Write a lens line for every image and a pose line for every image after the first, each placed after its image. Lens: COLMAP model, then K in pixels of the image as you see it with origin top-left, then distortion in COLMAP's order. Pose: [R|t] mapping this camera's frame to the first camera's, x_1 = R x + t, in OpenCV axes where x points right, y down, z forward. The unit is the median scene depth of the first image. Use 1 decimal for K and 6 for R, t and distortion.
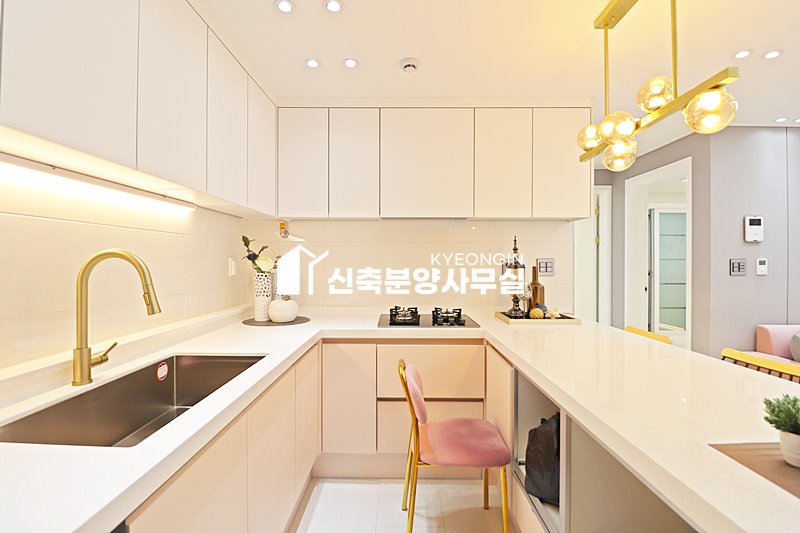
lens RADIAL K [[371.9, 0, 397.6], [0, 371.9, 263.2], [0, 0, 1]] dist [-0.002220, -0.012136]
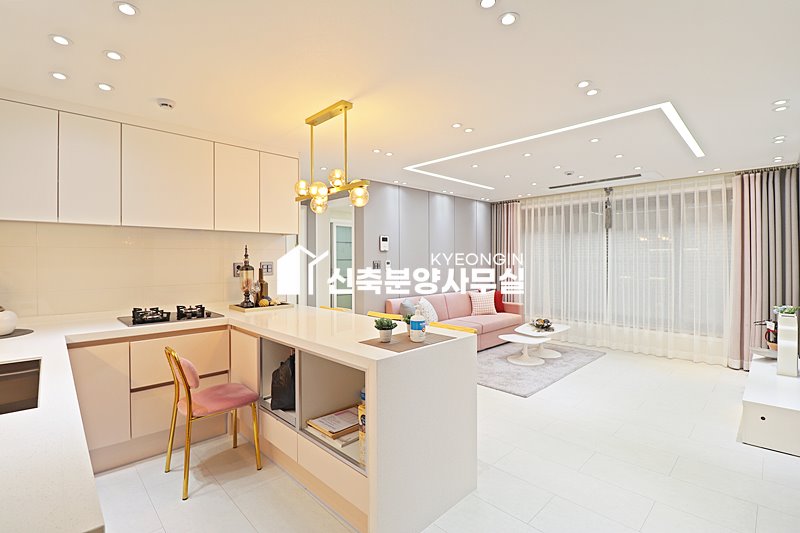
lens RADIAL K [[370.6, 0, 396.2], [0, 370.6, 260.6], [0, 0, 1]] dist [-0.005166, -0.011341]
pose [[0.711430, -0.006276, 0.702729, -0.232108], [0.006761, 0.999975, 0.002086, -0.019388], [-0.702724, 0.003267, 0.711455, -0.307910]]
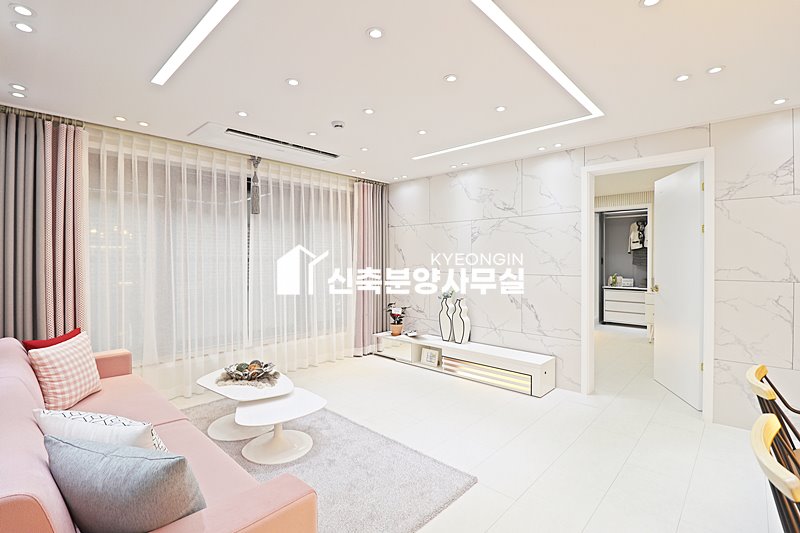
lens RADIAL K [[370.6, 0, 396.2], [0, 370.6, 260.6], [0, 0, 1]] dist [-0.005166, -0.011341]
pose [[-0.734984, -0.001914, 0.678081, 0.703094], [0.003987, 0.999967, 0.007145, -0.005743], [-0.678072, 0.007955, -0.734952, 1.157852]]
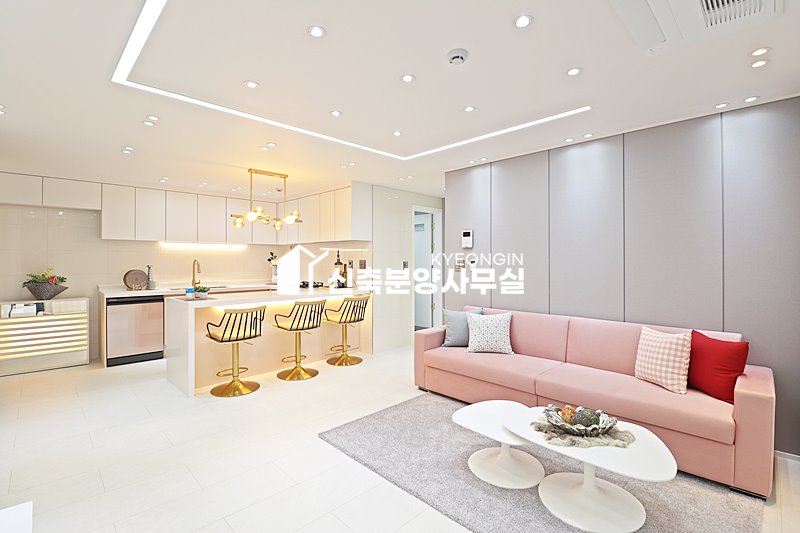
lens RADIAL K [[370.6, 0, 396.2], [0, 370.6, 260.6], [0, 0, 1]] dist [-0.005166, -0.011341]
pose [[0.706884, -0.000313, -0.707329, 2.134154], [-0.003605, 0.999985, -0.004045, -0.002372], [0.707320, 0.005409, 0.706873, -0.258916]]
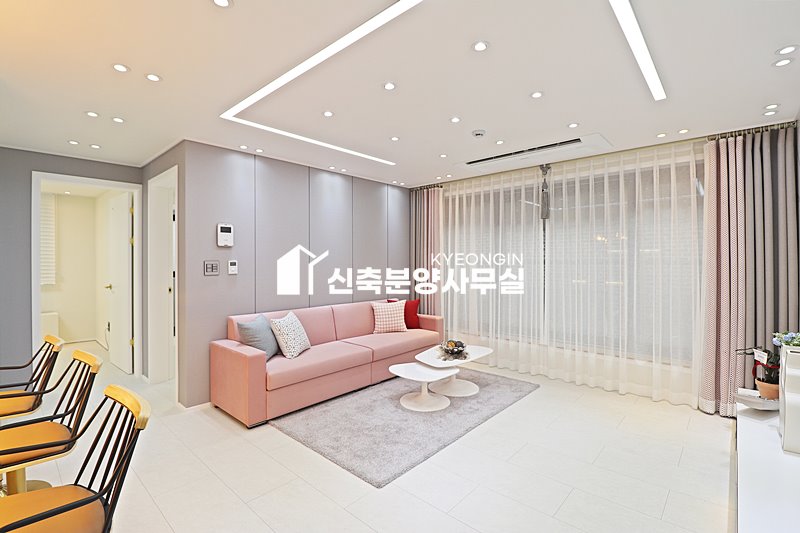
lens RADIAL K [[367.1, 0, 397.6], [0, 367.1, 262.3], [0, 0, 1]] dist [-0.002861, -0.013066]
pose [[0.665415, -0.002572, 0.746469, 0.545197], [0.005052, 0.999987, -0.001059, -0.003202], [-0.746457, 0.004476, 0.665419, -0.234927]]
